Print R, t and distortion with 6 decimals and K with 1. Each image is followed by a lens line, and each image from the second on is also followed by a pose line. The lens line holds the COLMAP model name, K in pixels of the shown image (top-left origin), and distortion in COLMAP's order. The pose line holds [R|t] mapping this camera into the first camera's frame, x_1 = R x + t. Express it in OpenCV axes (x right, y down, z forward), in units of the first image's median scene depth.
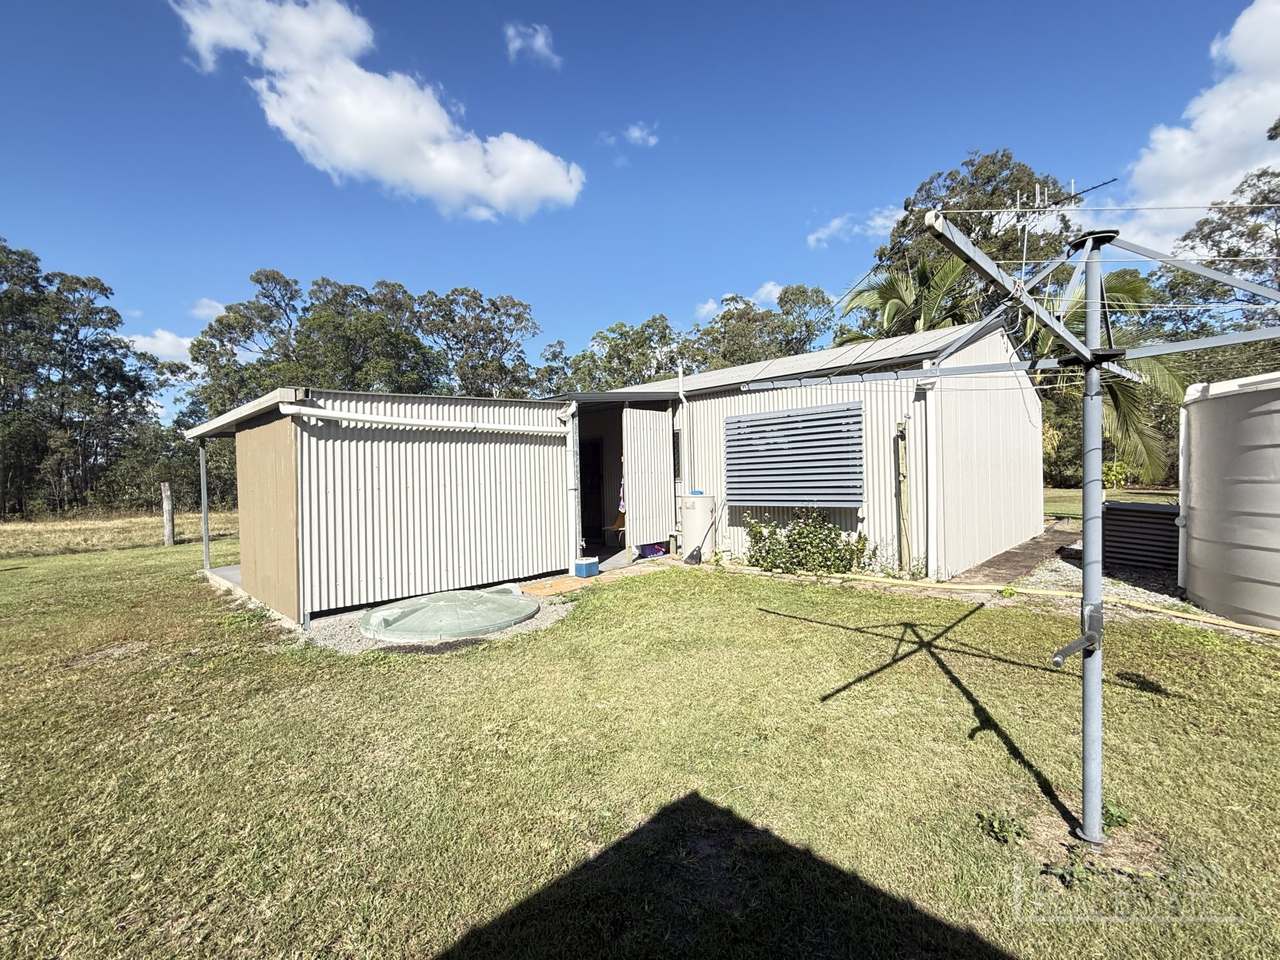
lens RADIAL K [[555.4, 0, 638.6], [0, 555.4, 482.7], [0, 0, 1]] dist [-0.013329, -0.000135]
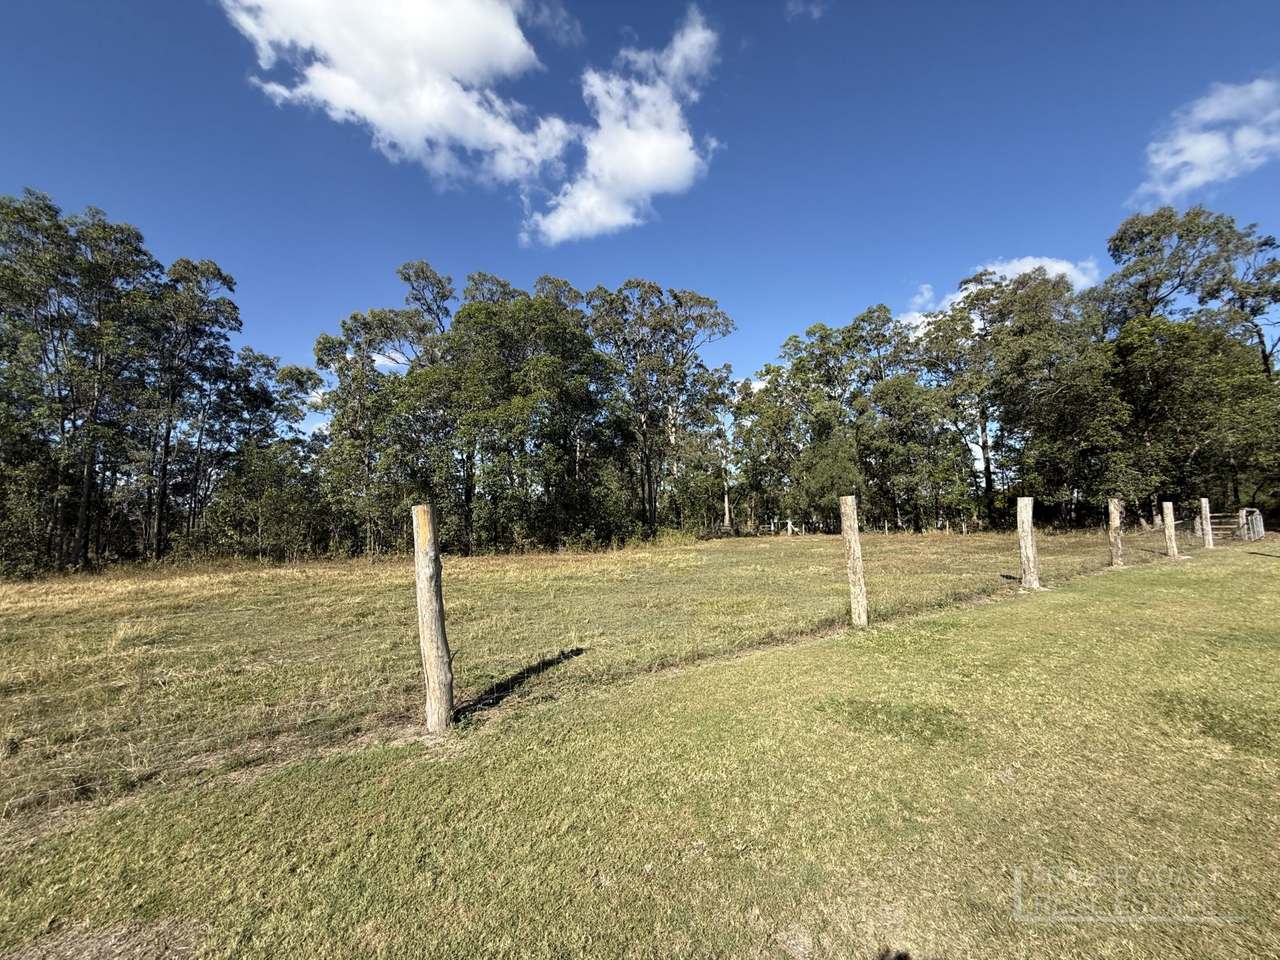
lens RADIAL K [[508.9, 0, 634.7], [0, 508.9, 484.4], [0, 0, 1]] dist [-0.008092, 0.000025]
pose [[0.968831, -0.014725, -0.247286, -0.144861], [-0.003843, 0.997218, -0.074435, -0.000299], [0.247694, 0.073066, 0.966079, 0.307787]]
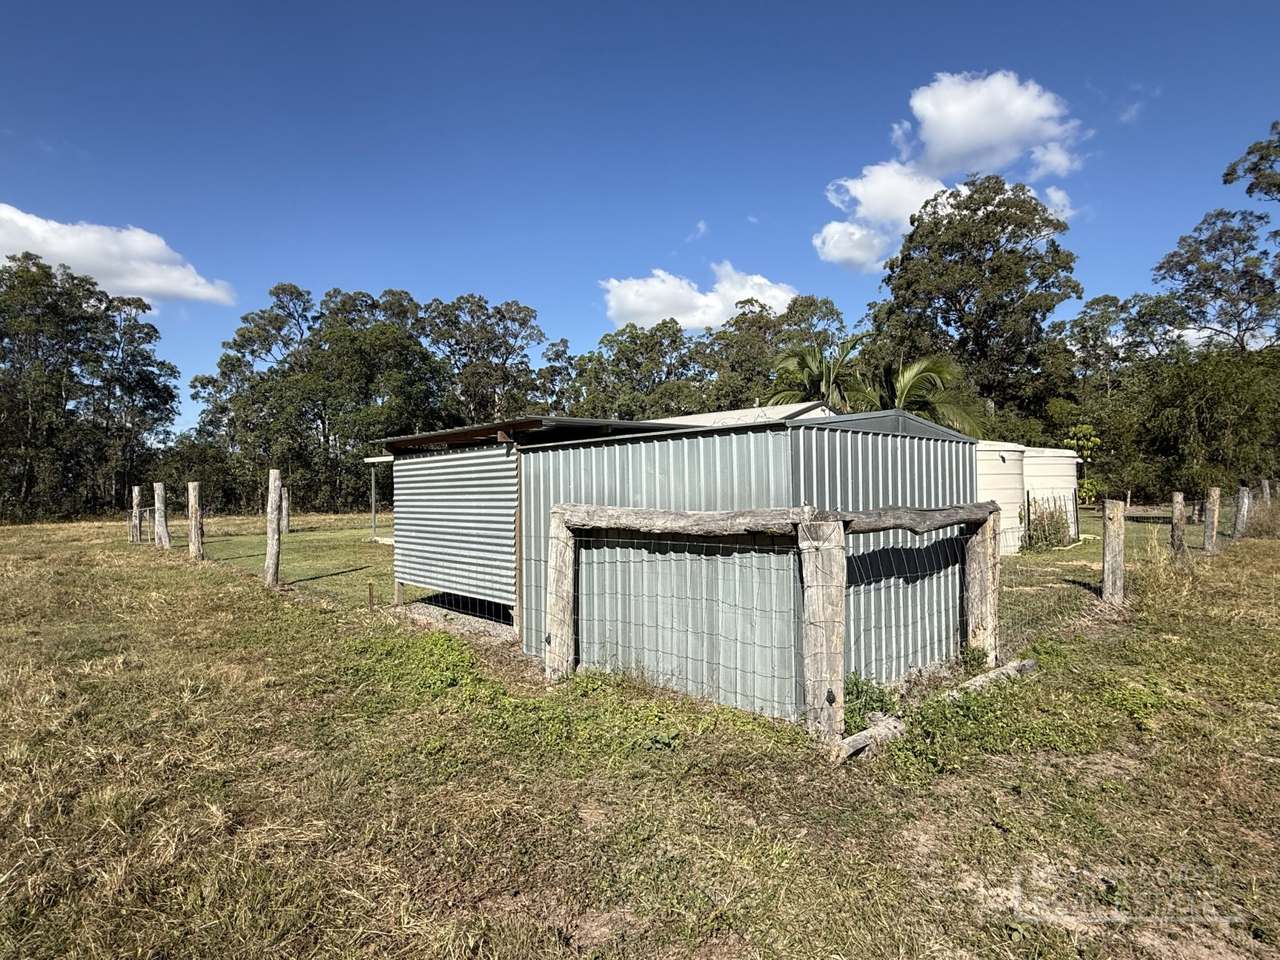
lens RADIAL K [[684.3, 0, 634.4], [0, 684.3, 483.2], [0, 0, 1]] dist [0.002070, -0.000102]
pose [[0.999468, 0.012575, -0.030091, 0.019786], [-0.013131, 0.999746, -0.018329, 0.002742], [0.029853, 0.018714, 0.999379, -0.207640]]
